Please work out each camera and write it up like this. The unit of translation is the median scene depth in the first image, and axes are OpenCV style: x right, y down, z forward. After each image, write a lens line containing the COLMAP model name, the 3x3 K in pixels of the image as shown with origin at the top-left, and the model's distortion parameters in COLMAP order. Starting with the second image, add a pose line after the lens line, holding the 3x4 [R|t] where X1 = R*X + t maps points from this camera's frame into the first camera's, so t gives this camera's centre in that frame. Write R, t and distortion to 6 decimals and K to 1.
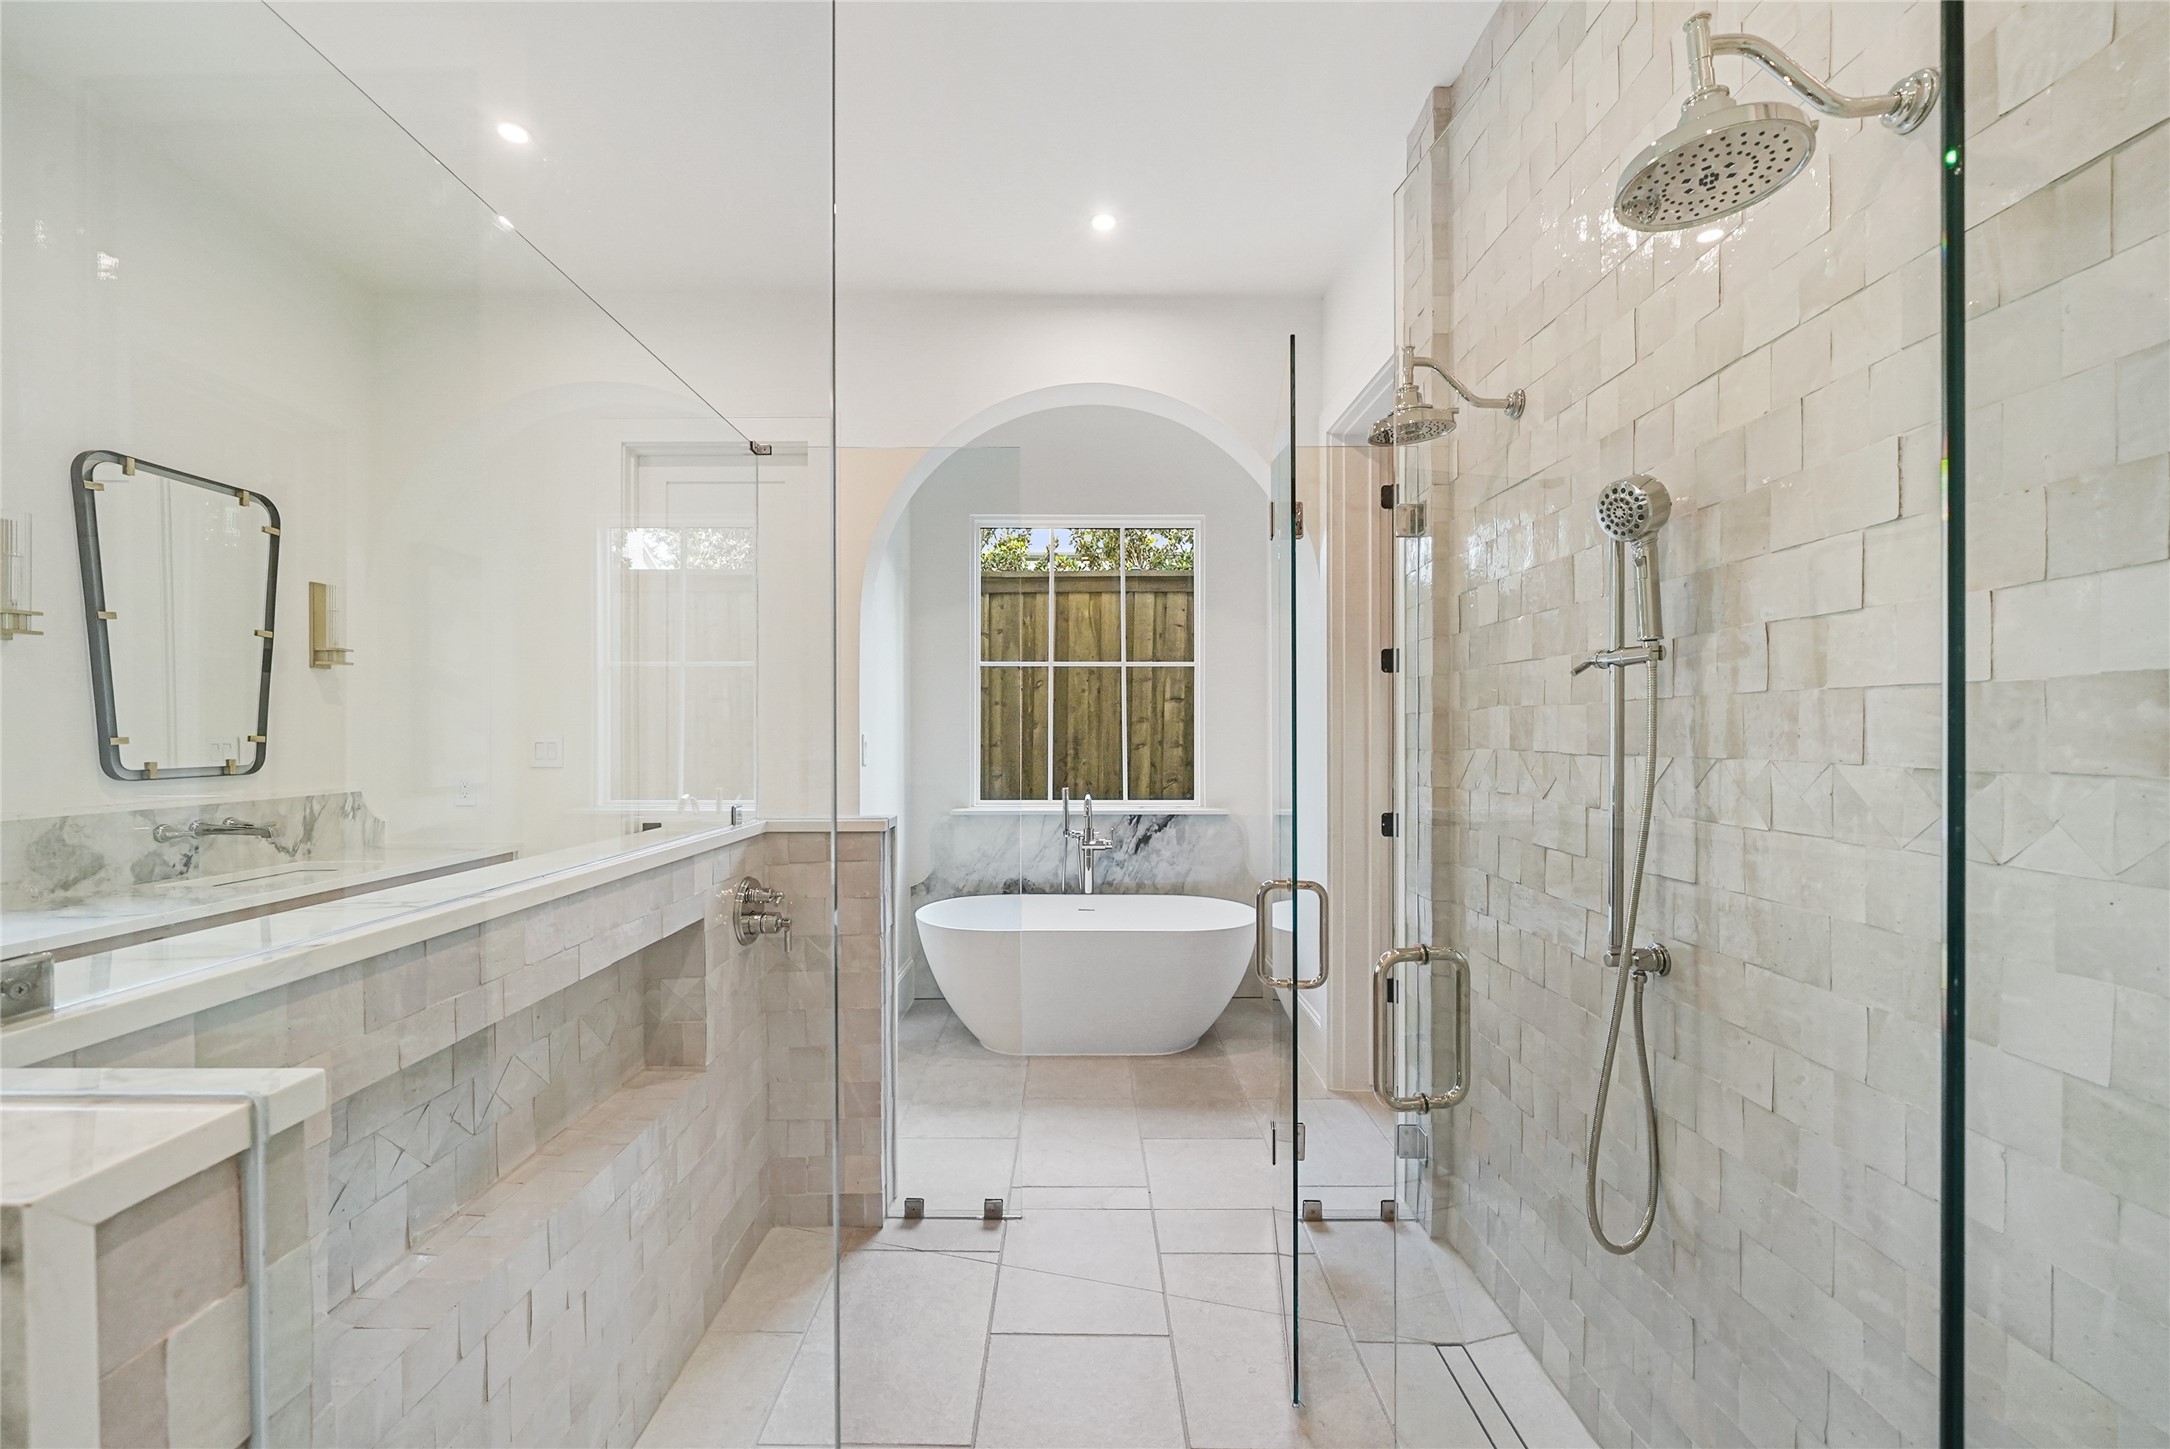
lens RADIAL K [[862.7, 0, 1083.5], [0, 862.7, 738.3], [0, 0, 1]] dist [0.000542, 0.000185]
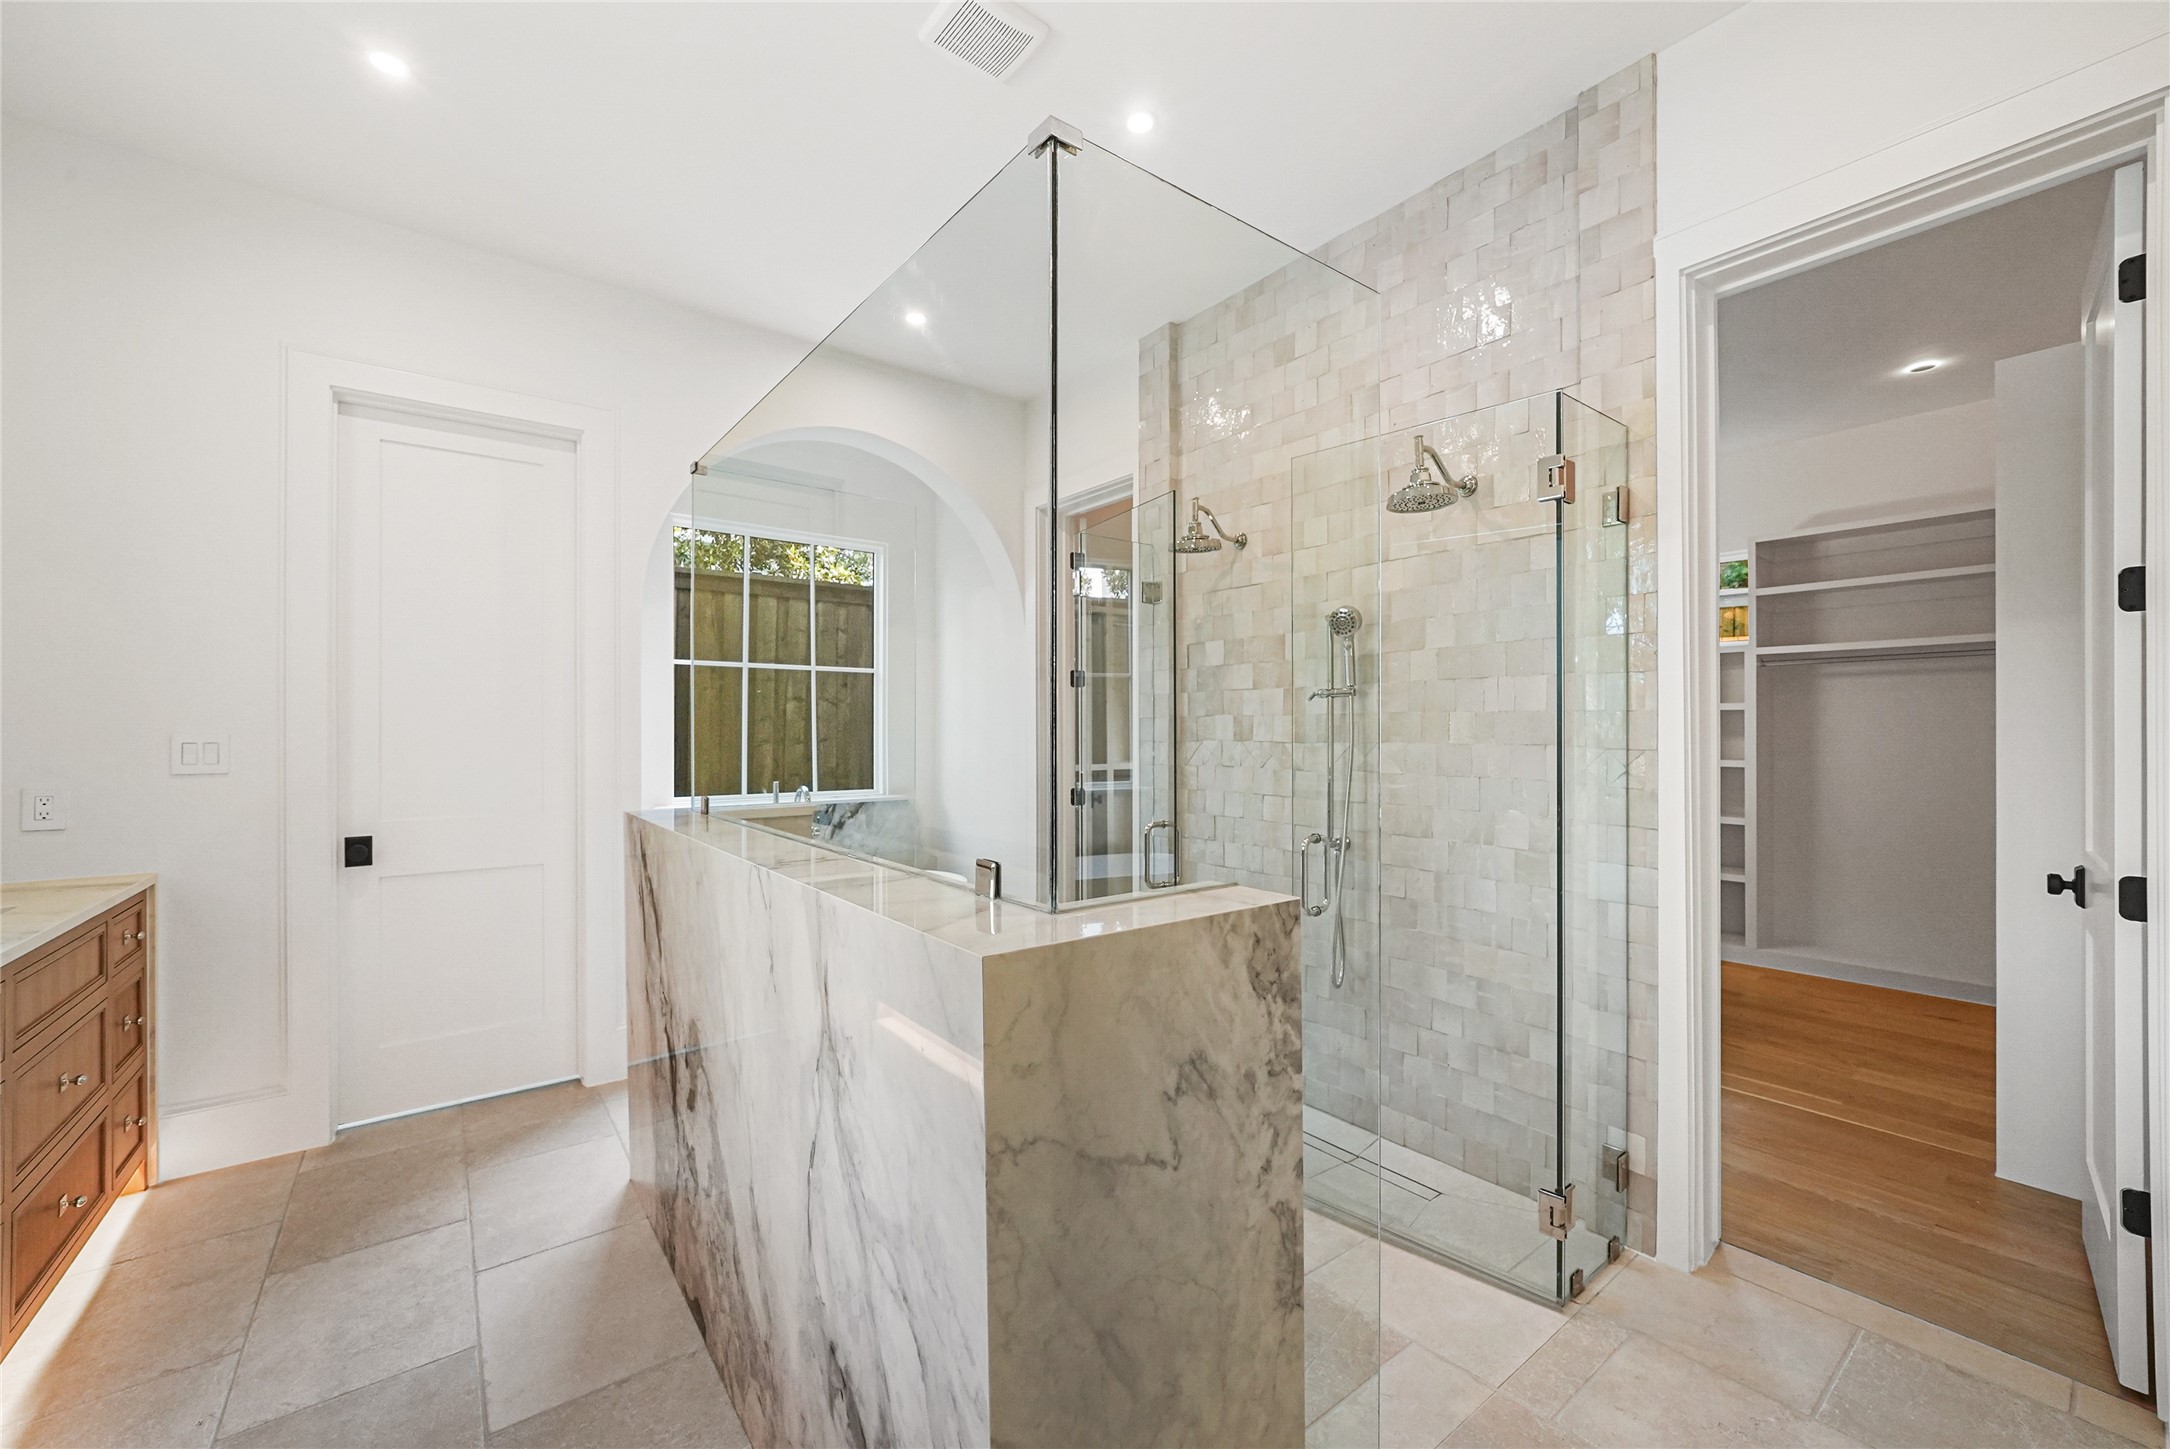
lens RADIAL K [[854.8, 0, 1085.0], [0, 854.8, 724.5], [0, 0, 1]] dist [0.000392, 0.000041]
pose [[0.799753, 0.004320, 0.600314, -0.341536], [0.004090, 0.999912, -0.012644, 0.001284], [-0.600315, 0.012567, 0.799665, -0.081023]]
